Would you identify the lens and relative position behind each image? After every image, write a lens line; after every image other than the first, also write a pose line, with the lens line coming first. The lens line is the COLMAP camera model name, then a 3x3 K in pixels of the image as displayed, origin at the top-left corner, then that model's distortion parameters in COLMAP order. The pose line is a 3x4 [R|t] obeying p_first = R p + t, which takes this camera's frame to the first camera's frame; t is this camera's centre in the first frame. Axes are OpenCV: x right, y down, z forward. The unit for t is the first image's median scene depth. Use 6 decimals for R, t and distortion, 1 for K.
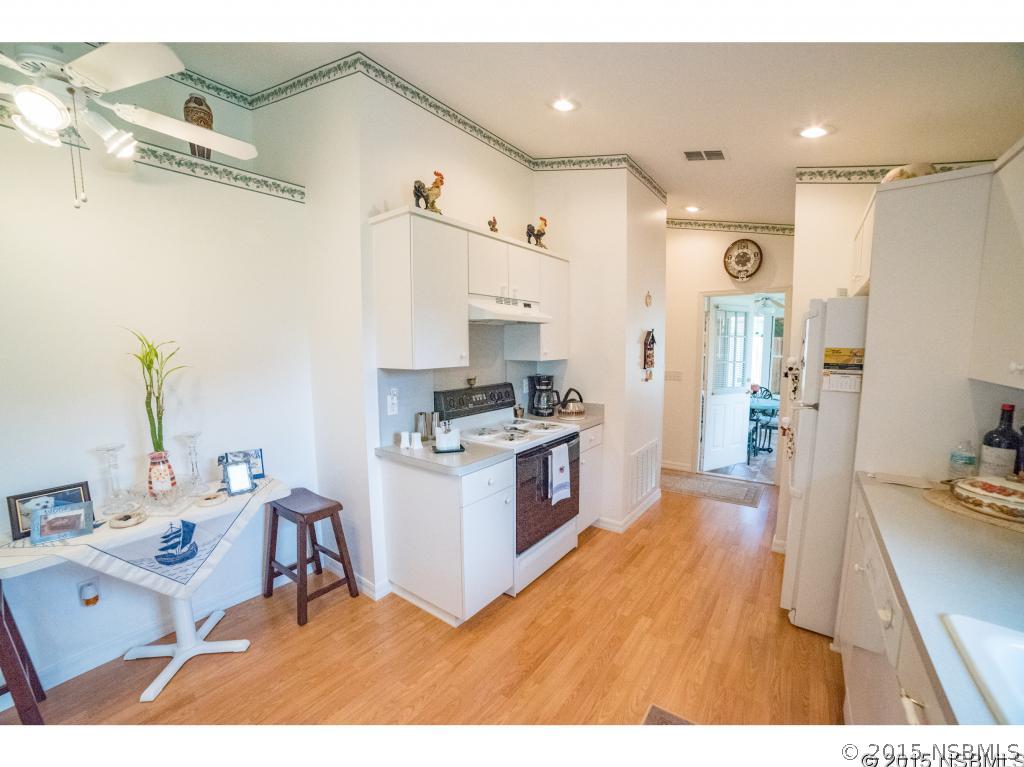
lens RADIAL K [[411.4, 0, 496.6], [0, 411.4, 387.1], [0, 0, 1]] dist [-0.091496, 0.025539]
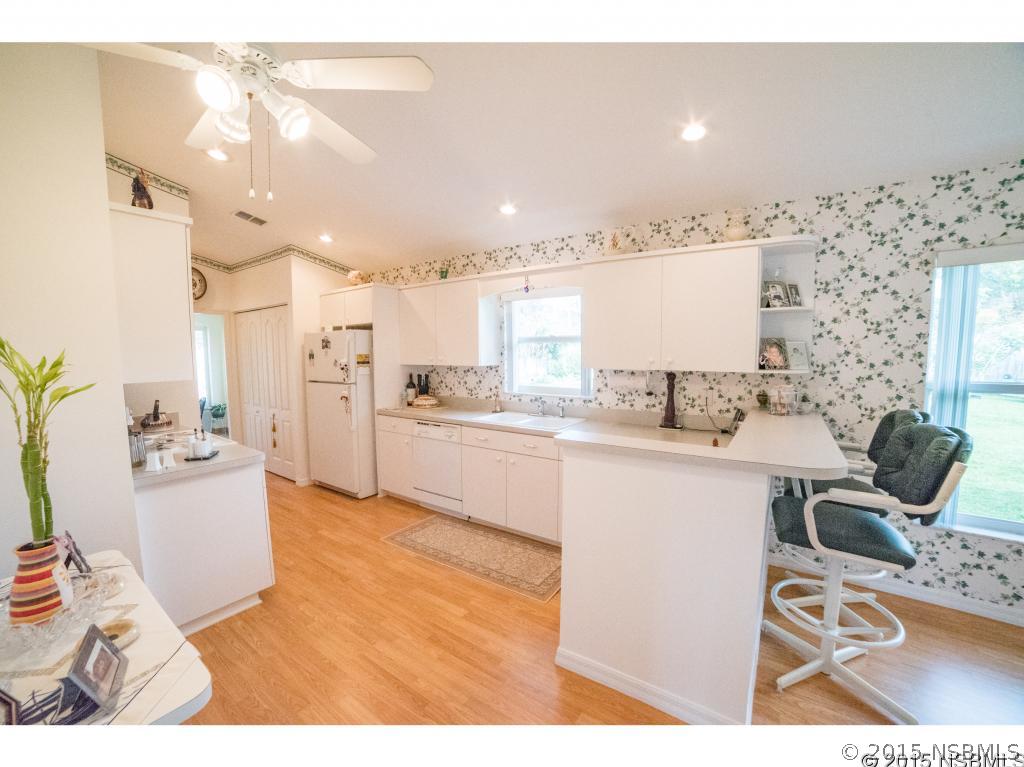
lens RADIAL K [[411.4, 0, 496.6], [0, 411.4, 387.1], [0, 0, 1]] dist [-0.091496, 0.025539]
pose [[-0.025818, -0.078591, 0.996573, -1.297615], [0.113291, 0.990252, 0.081028, -0.018676], [-0.993226, 0.114994, -0.016662, 0.318674]]
